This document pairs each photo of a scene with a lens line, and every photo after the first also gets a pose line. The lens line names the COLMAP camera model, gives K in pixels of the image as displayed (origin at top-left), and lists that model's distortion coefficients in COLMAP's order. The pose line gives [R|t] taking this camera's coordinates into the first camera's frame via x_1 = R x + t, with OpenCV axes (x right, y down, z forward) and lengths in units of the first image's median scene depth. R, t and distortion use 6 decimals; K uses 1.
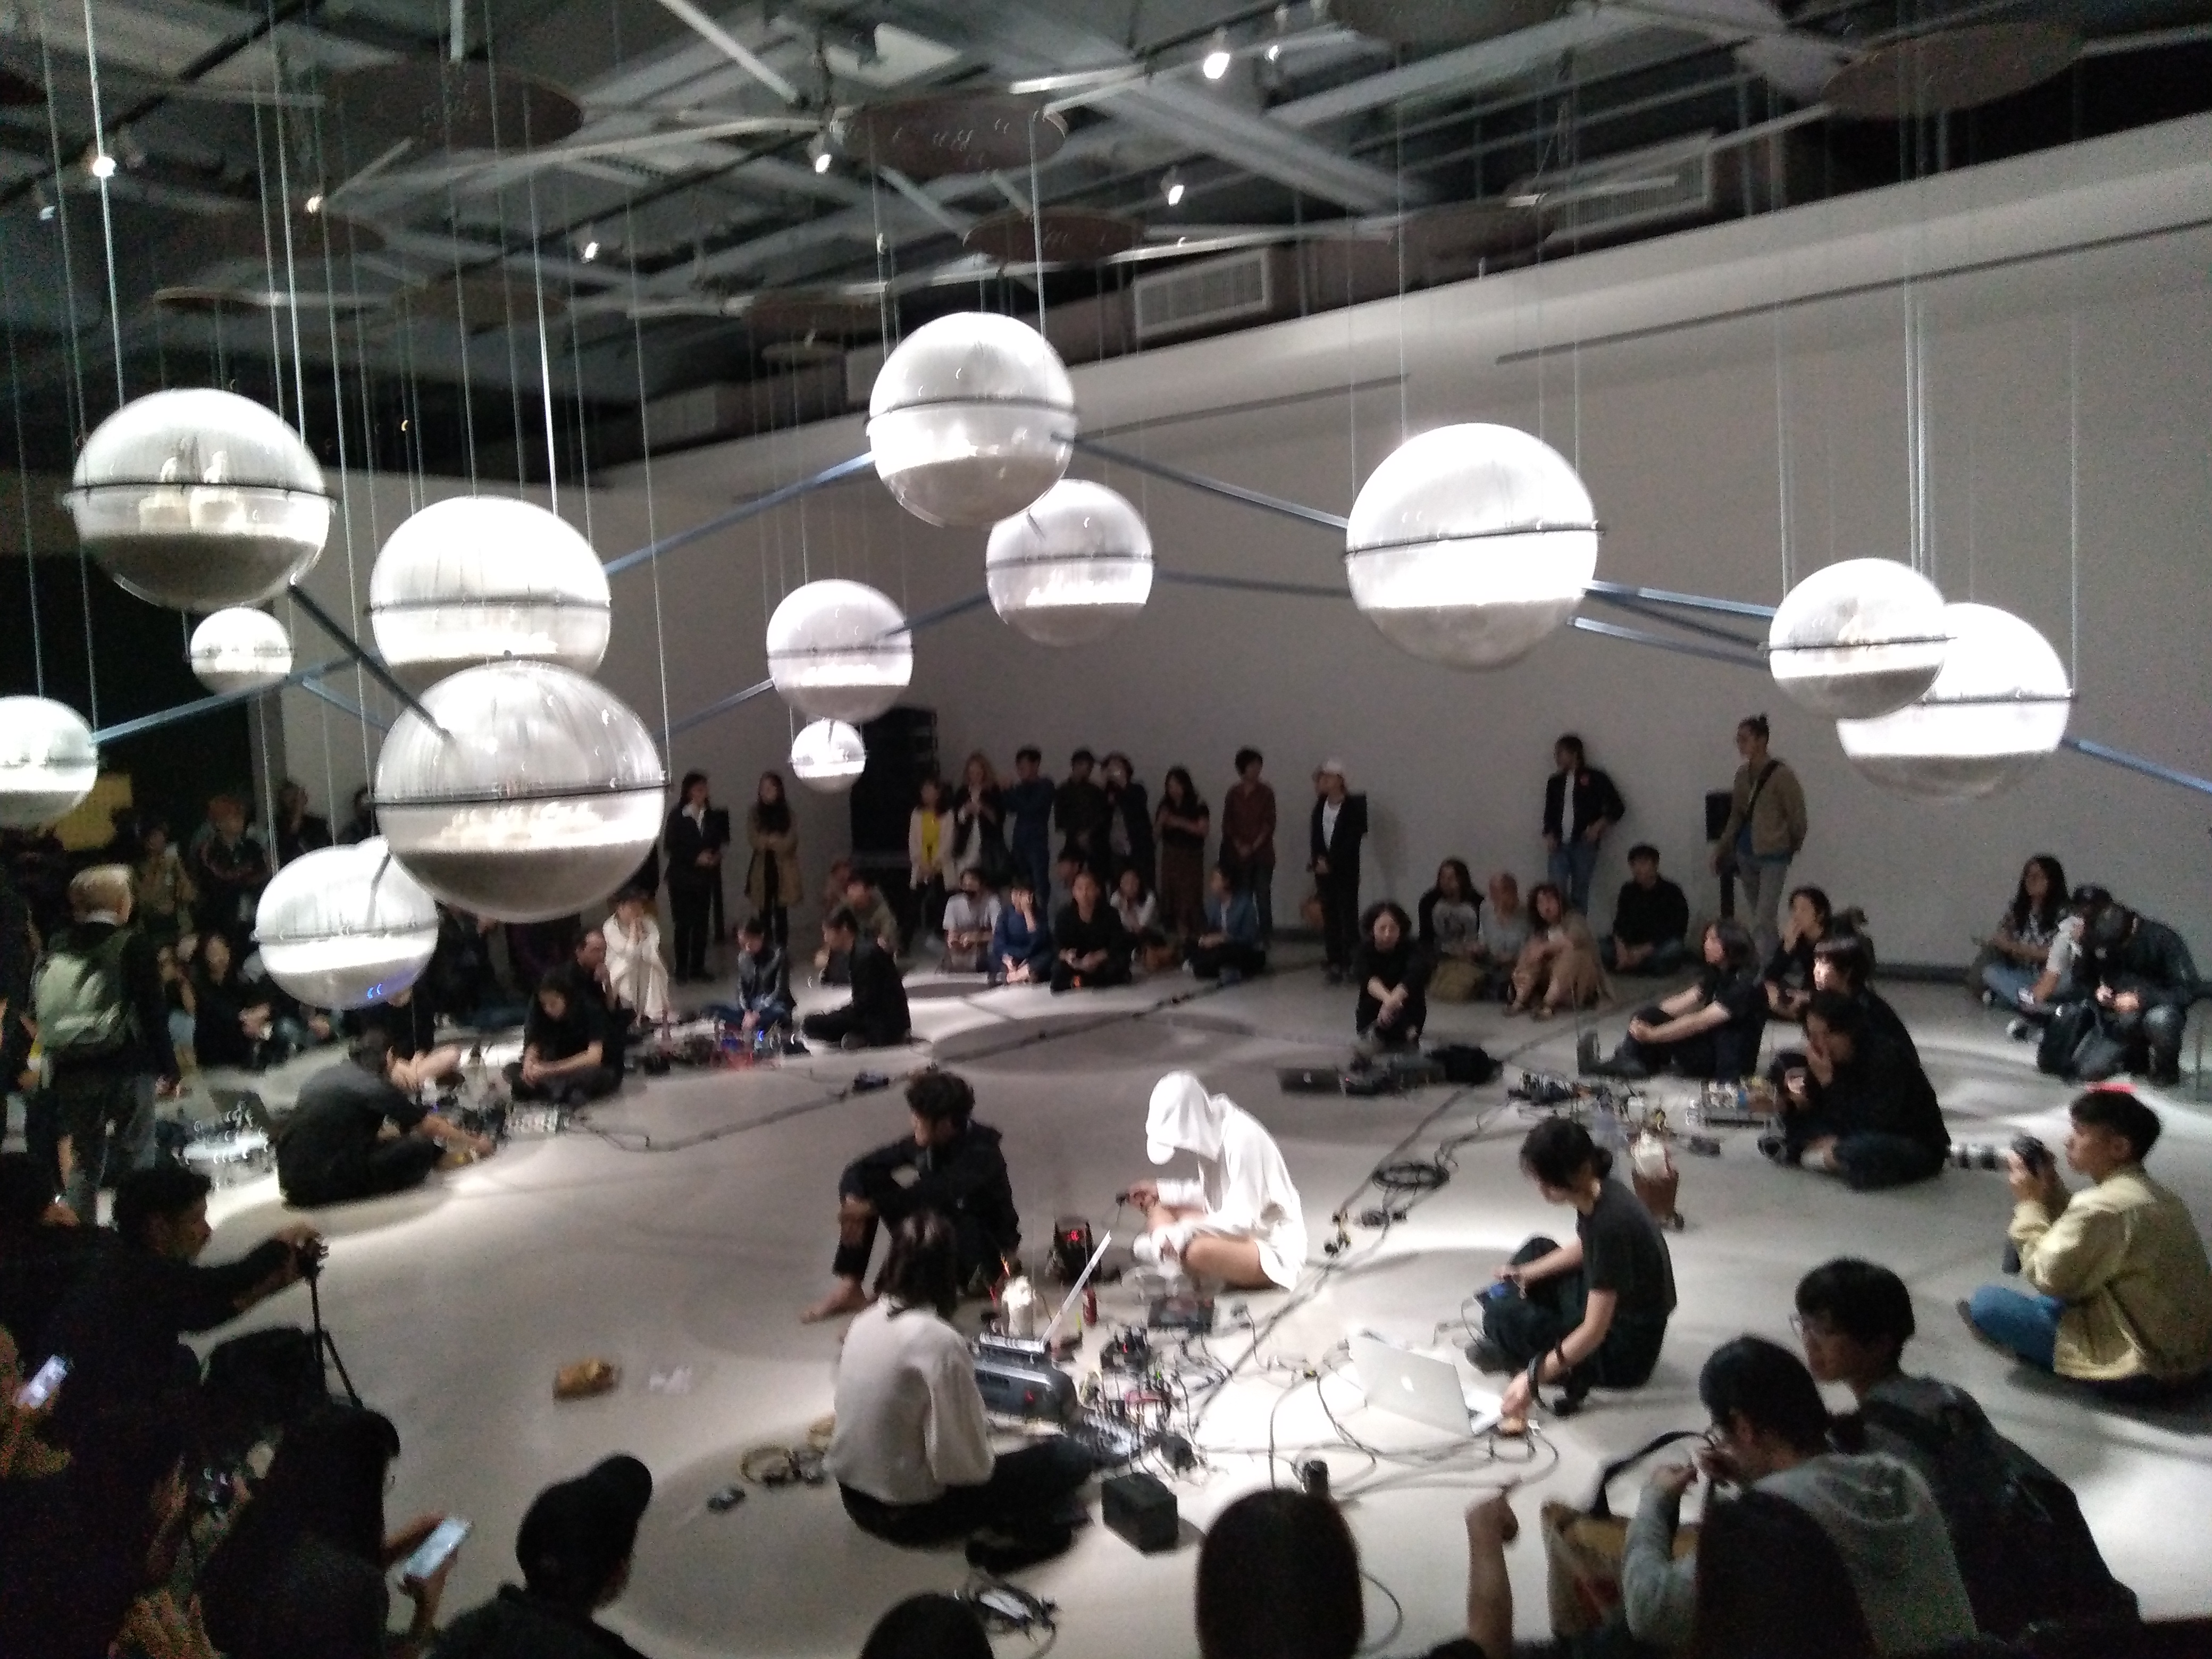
lens RADIAL K [[1656.8, 0, 1109.9], [0, 1656.8, 818.1], [0, 0, 1]] dist [0.021354, -0.010730]
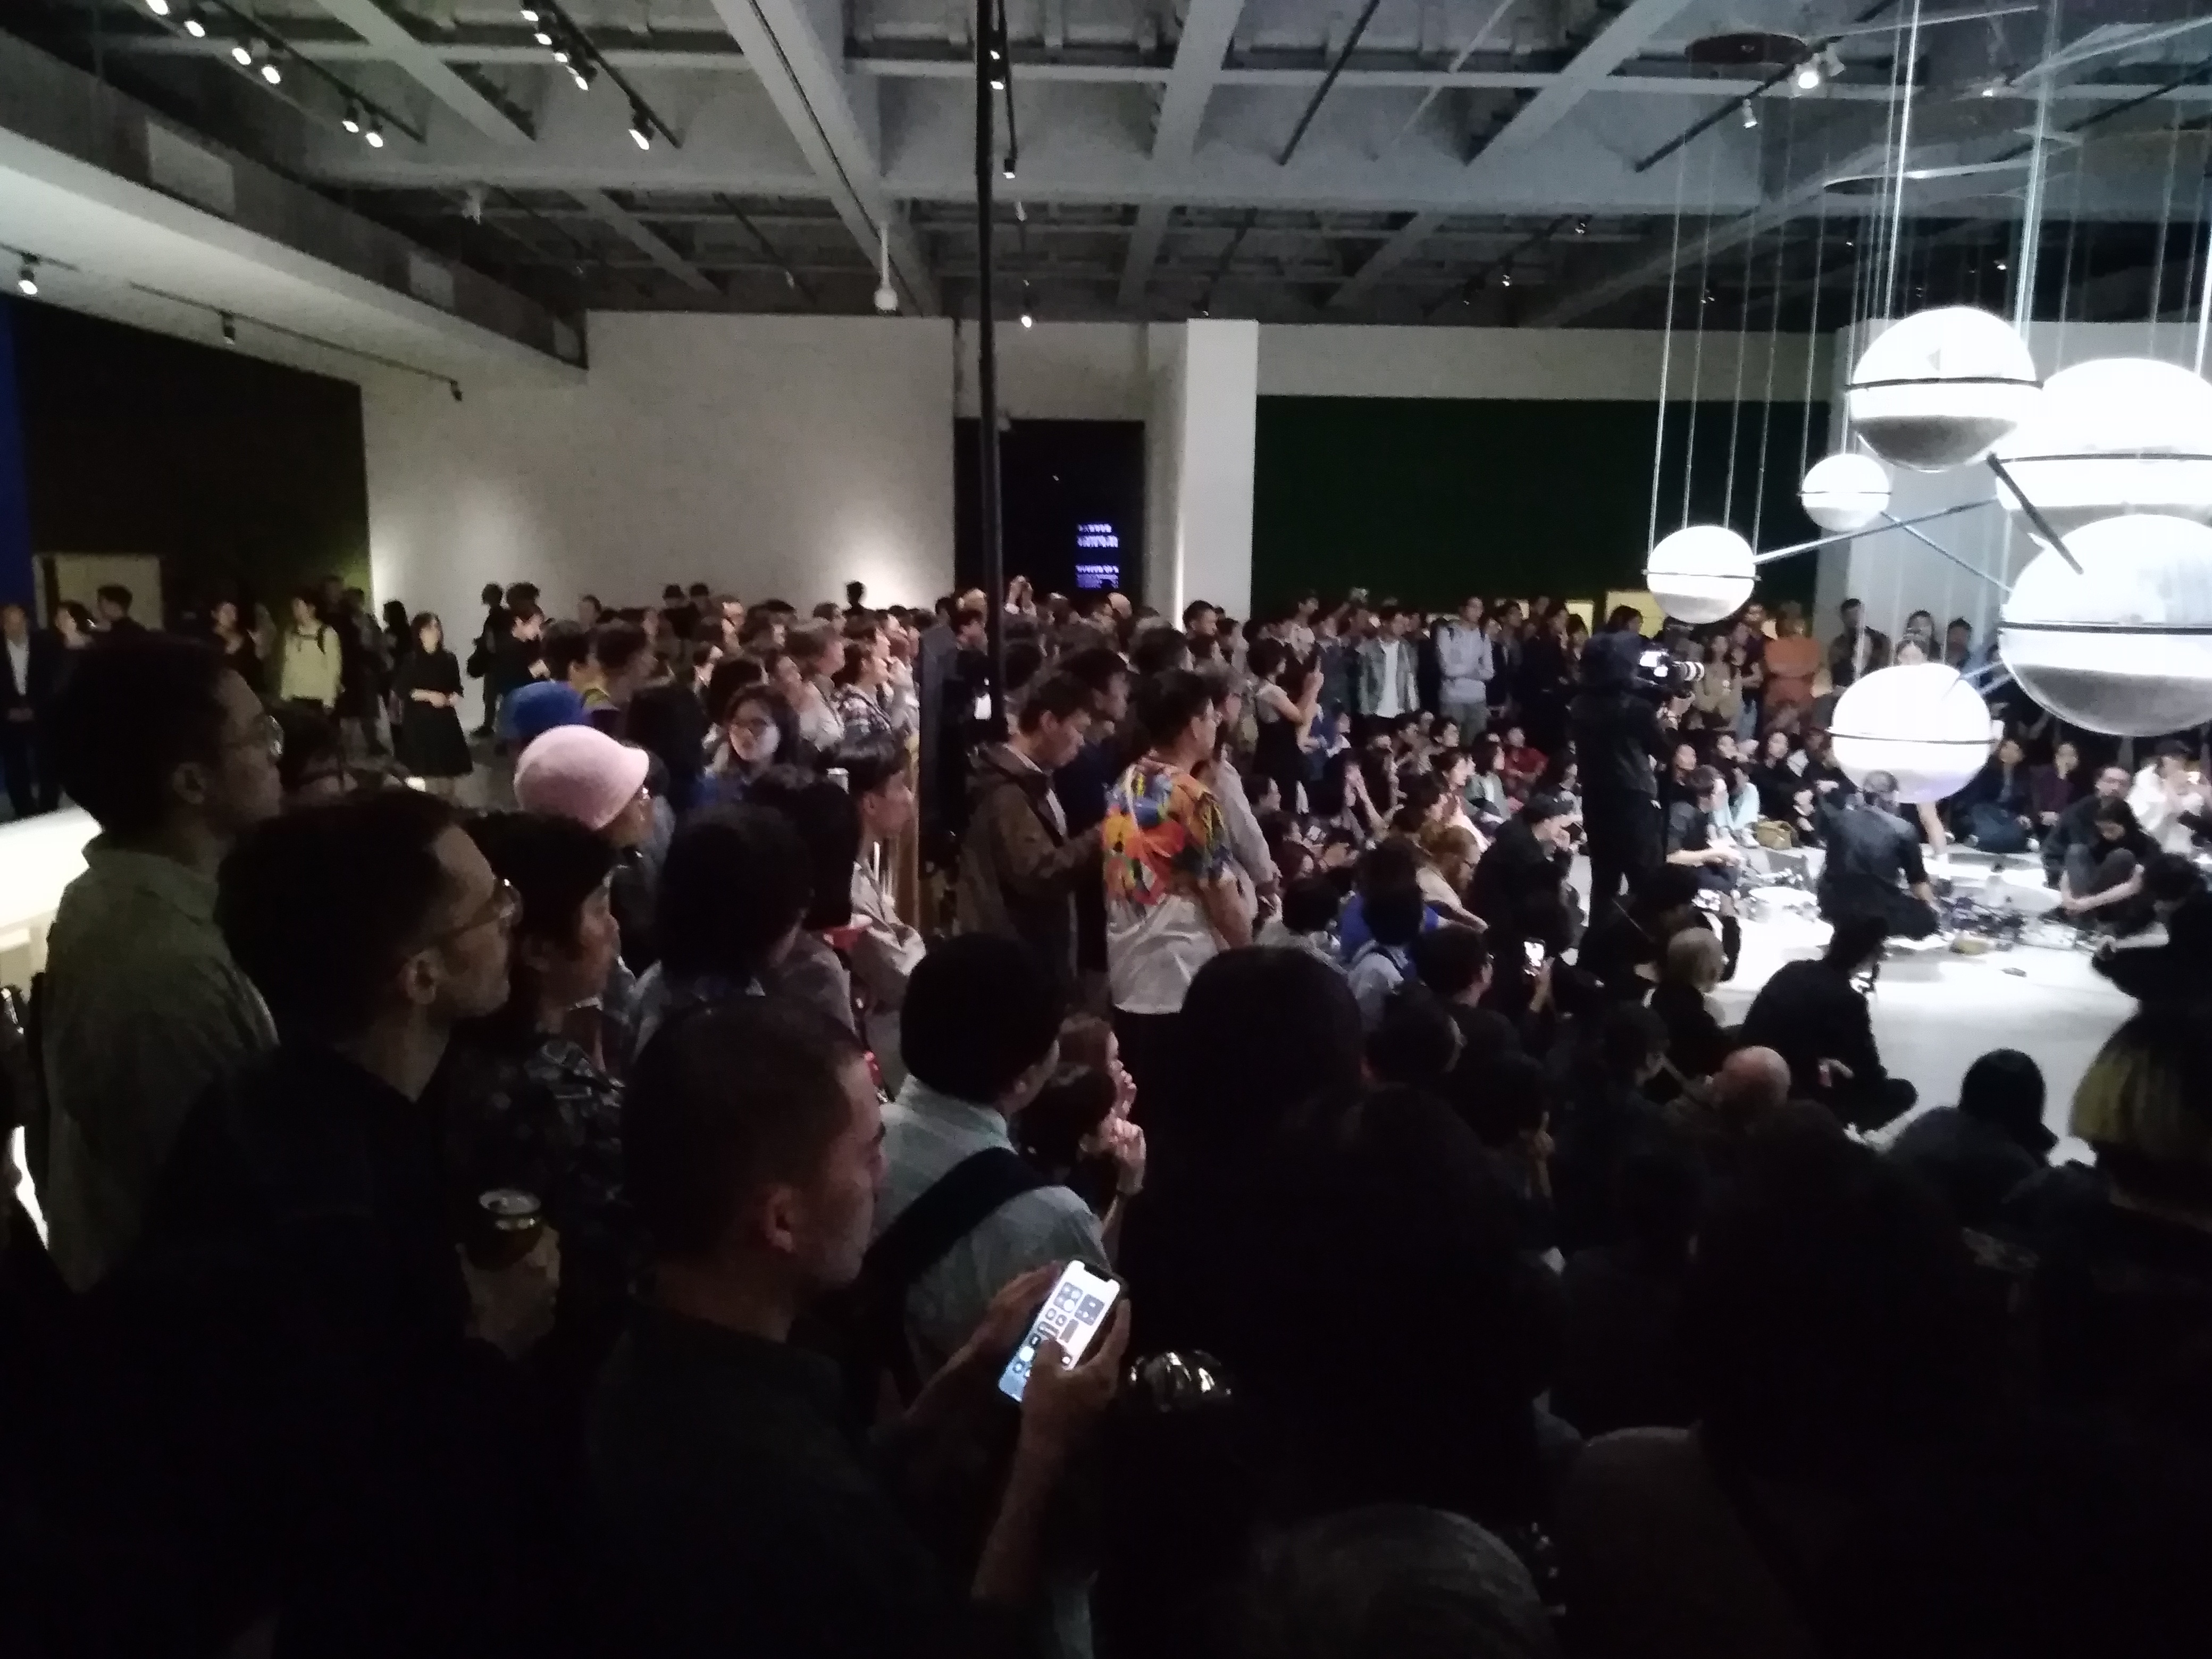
lens RADIAL K [[1656.8, 0, 1103.4], [0, 1656.8, 820.2], [0, 0, 1]] dist [0.021354, -0.010730]
pose [[0.663416, 0.170754, -0.728506, 0.024966], [-0.097251, 0.985032, 0.142319, 0.013267], [0.741903, -0.023569, 0.670092, -0.191843]]
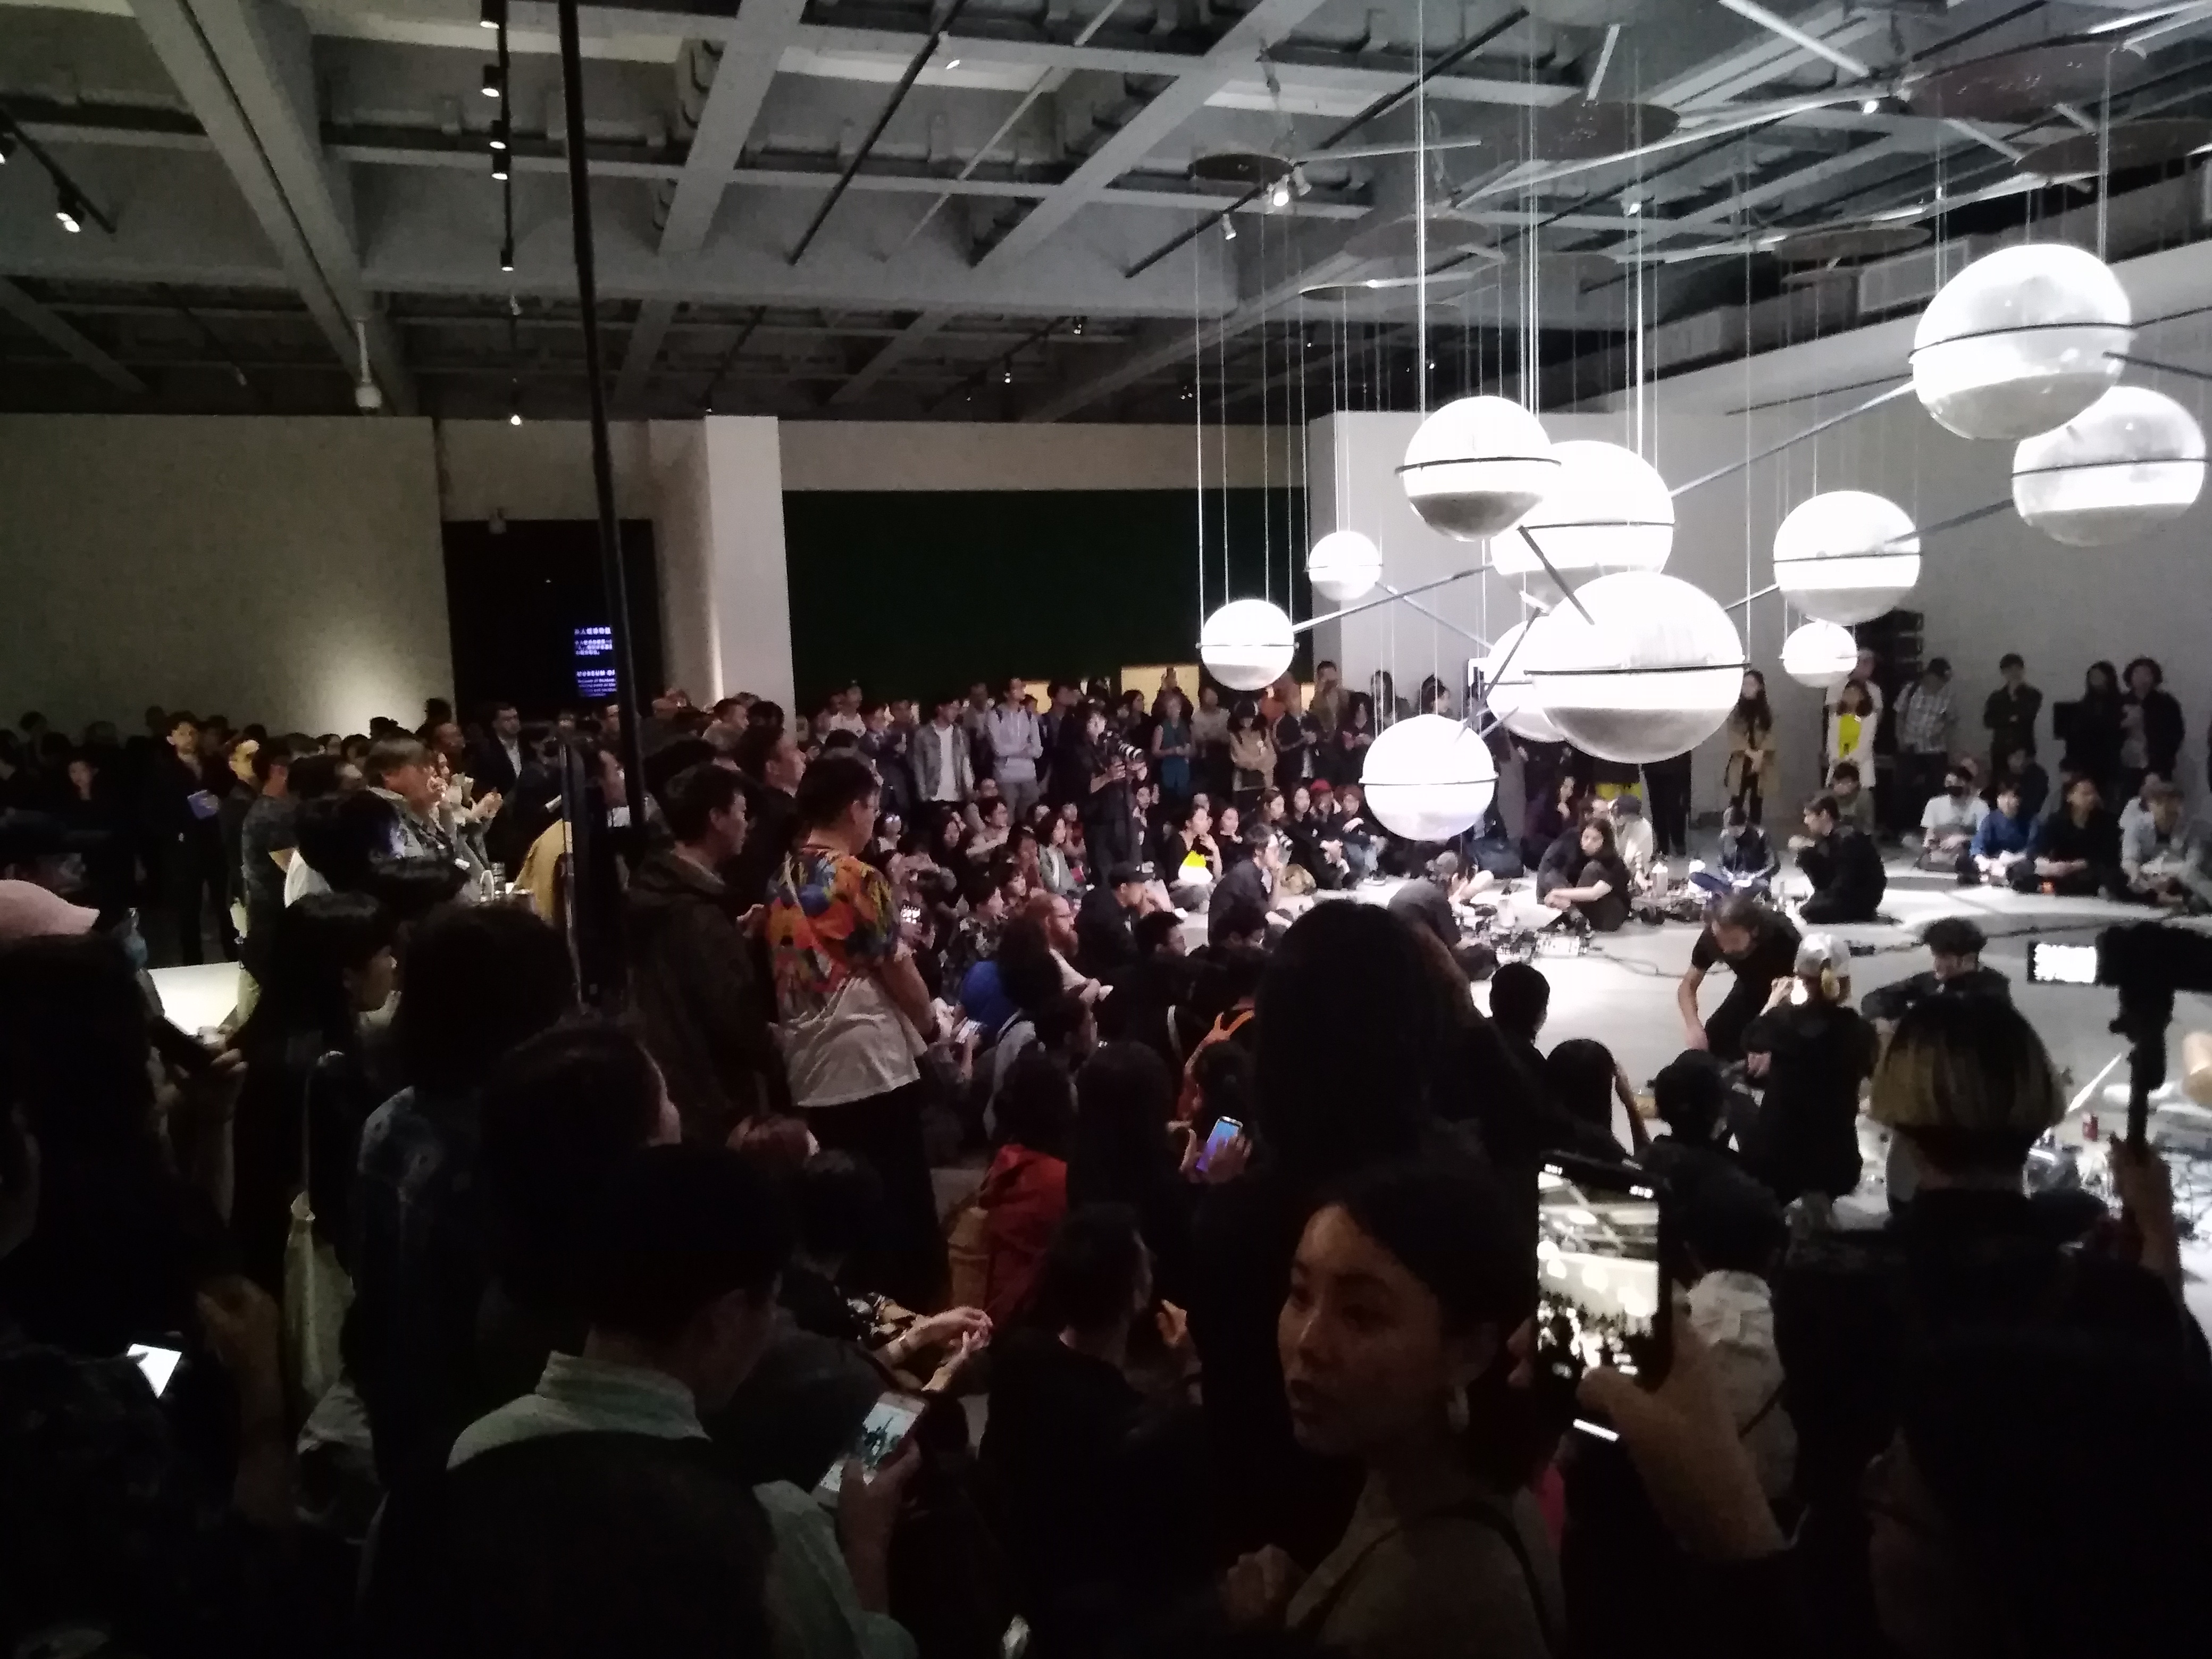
lens RADIAL K [[1656.8, 0, 1100.7], [0, 1656.8, 821.1], [0, 0, 1]] dist [0.021354, -0.010730]
pose [[0.857259, 0.068489, -0.510310, -0.016469], [-0.039128, 0.996913, 0.068066, 0.019784], [0.513397, -0.038383, 0.857293, -0.225542]]
